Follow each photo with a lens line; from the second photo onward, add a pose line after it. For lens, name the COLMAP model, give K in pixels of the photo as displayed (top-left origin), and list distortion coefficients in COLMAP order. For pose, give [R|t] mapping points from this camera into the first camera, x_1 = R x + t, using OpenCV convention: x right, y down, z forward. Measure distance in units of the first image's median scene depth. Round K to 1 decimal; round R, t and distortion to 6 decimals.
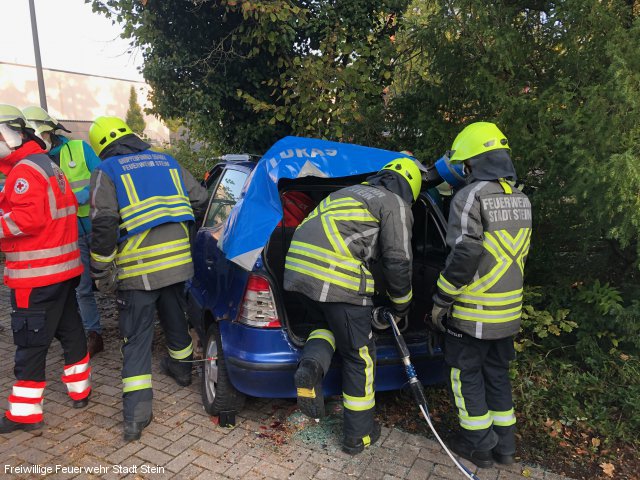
lens RADIAL K [[519.8, 0, 318.6], [0, 519.8, 239.4], [0, 0, 1]] dist [-0.001238, -0.002727]
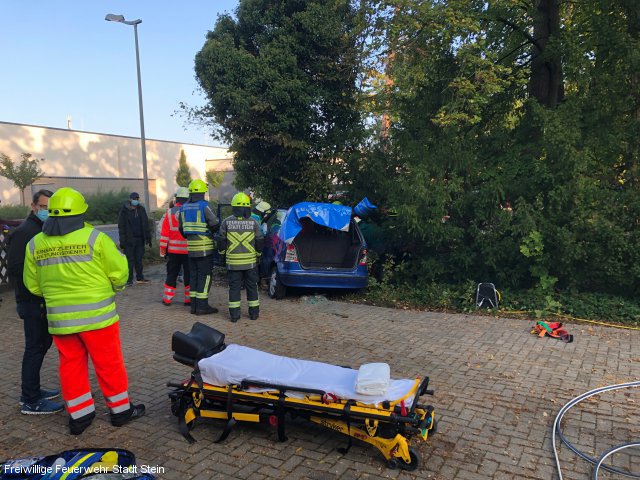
lens RADIAL K [[519.8, 0, 318.6], [0, 519.8, 239.4], [0, 0, 1]] dist [-0.001238, -0.002727]
pose [[0.998866, 0.000826, -0.047607, 0.101956], [-0.005238, 0.995688, -0.092620, 0.168827], [0.047325, 0.092764, 0.994563, -1.092058]]
